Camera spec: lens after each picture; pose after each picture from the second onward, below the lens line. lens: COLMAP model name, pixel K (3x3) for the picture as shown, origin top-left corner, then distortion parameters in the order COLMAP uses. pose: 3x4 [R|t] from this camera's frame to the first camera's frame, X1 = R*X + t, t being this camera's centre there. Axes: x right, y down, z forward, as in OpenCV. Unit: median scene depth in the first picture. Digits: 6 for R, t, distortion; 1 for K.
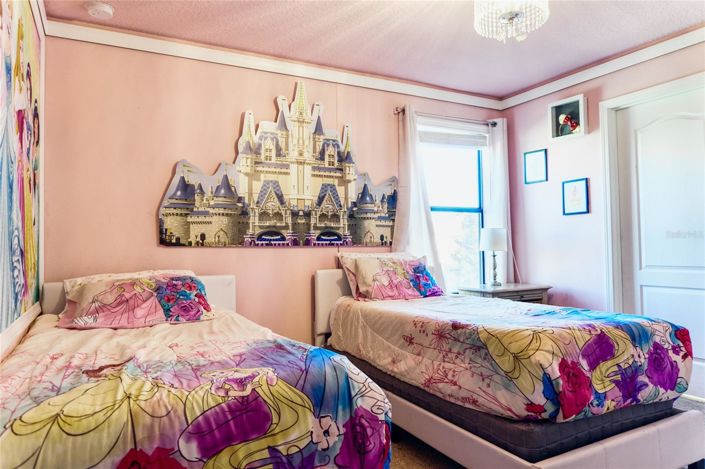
lens RADIAL K [[471.7, 0, 346.6], [0, 471.7, 239.9], [0, 0, 1]] dist [-0.010838, 0.002361]
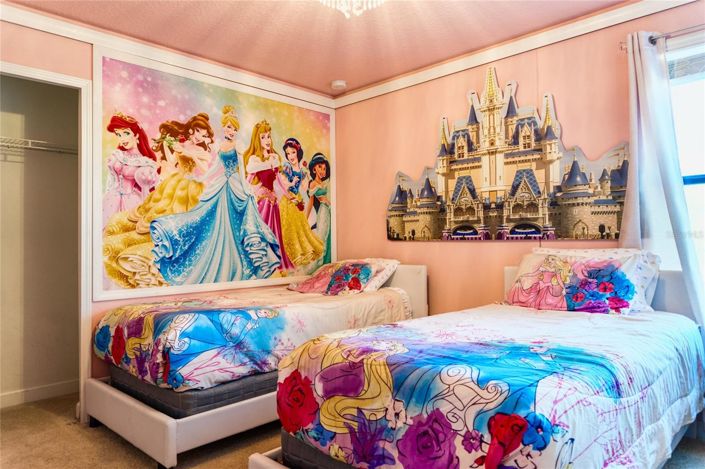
lens RADIAL K [[471.7, 0, 345.6], [0, 471.7, 228.7], [0, 0, 1]] dist [-0.010838, 0.002361]
pose [[0.308566, -0.019255, -0.951008, 0.733116], [0.023518, 0.999644, -0.012610, -0.004974], [0.950912, -0.018475, 0.308909, 0.433610]]
